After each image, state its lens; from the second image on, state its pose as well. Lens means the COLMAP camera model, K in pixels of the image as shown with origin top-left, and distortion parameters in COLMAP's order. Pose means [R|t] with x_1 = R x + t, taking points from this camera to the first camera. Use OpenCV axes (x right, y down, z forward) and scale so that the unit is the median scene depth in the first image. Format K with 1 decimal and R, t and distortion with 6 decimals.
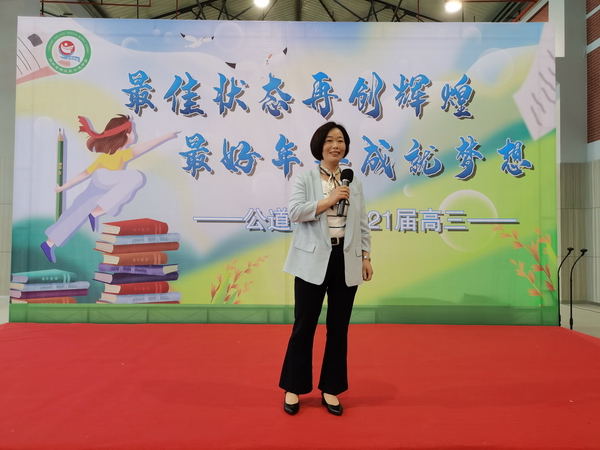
lens RADIAL K [[469.4, 0, 301.4], [0, 469.4, 226.0], [0, 0, 1]] dist [0.036734, -0.025079]
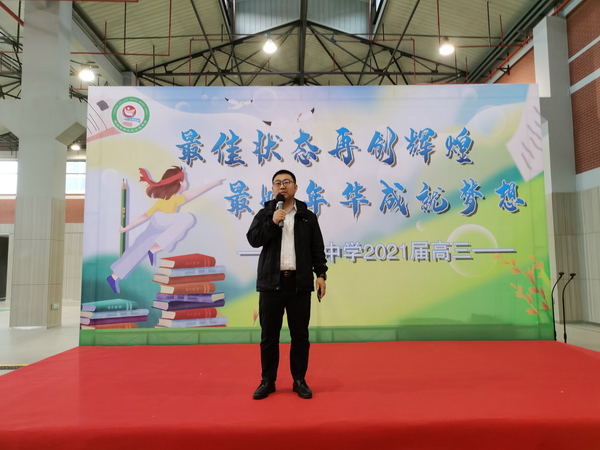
lens RADIAL K [[469.4, 0, 299.5], [0, 469.4, 224.3], [0, 0, 1]] dist [0.036734, -0.025079]
pose [[0.999832, -0.018244, 0.001852, -0.075584], [0.018323, 0.998029, -0.060027, -0.013910], [-0.000753, 0.060051, 0.998195, -0.168514]]
